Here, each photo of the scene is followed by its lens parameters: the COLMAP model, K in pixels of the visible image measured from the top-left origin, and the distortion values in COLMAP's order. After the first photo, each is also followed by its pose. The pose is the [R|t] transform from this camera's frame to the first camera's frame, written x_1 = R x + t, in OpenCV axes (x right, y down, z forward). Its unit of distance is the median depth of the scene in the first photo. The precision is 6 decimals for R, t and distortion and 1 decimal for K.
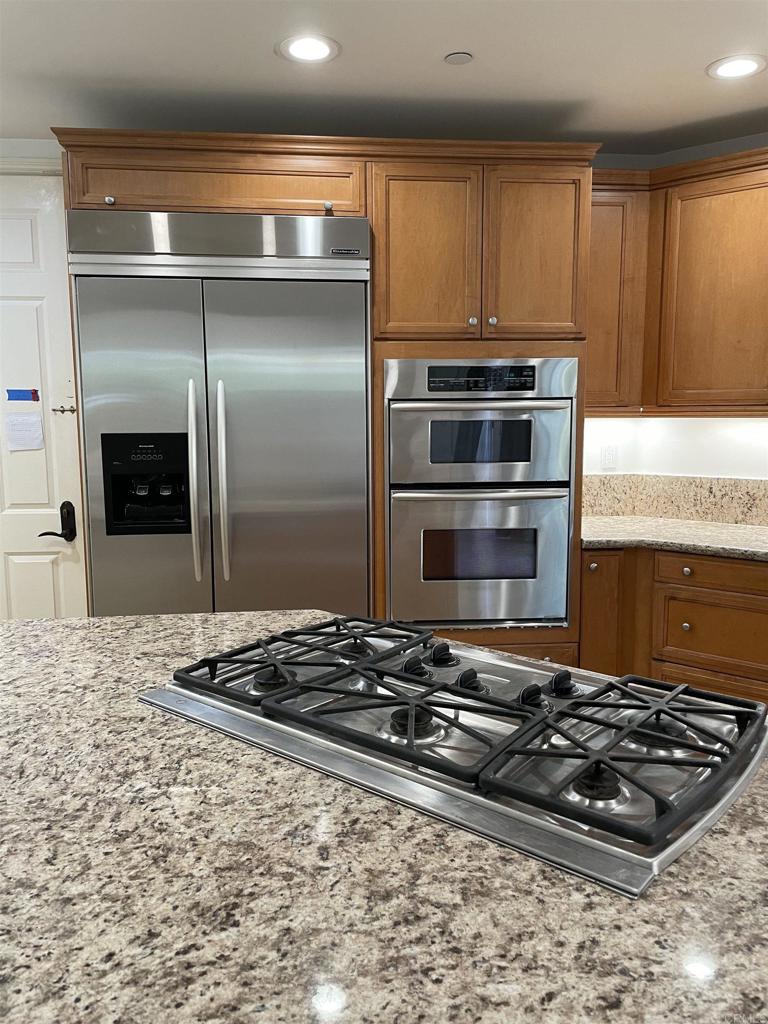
lens RADIAL K [[789.1, 0, 386.3], [0, 789.1, 512.3], [0, 0, 1]] dist [0.083713, -0.108172]
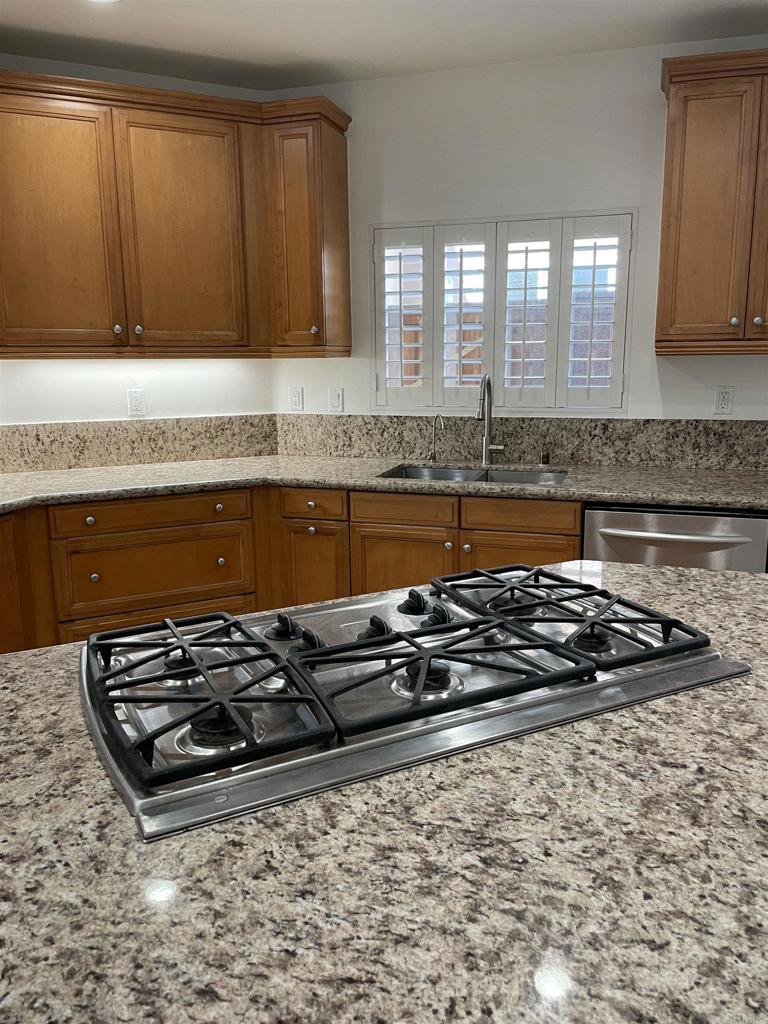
lens RADIAL K [[789.1, 0, 387.3], [0, 789.1, 508.4], [0, 0, 1]] dist [0.083713, -0.108172]
pose [[0.381388, -0.175054, 0.907689, -0.398241], [0.121765, 0.982864, 0.138389, -0.033252], [-0.916360, 0.057745, 0.396168, 0.326392]]
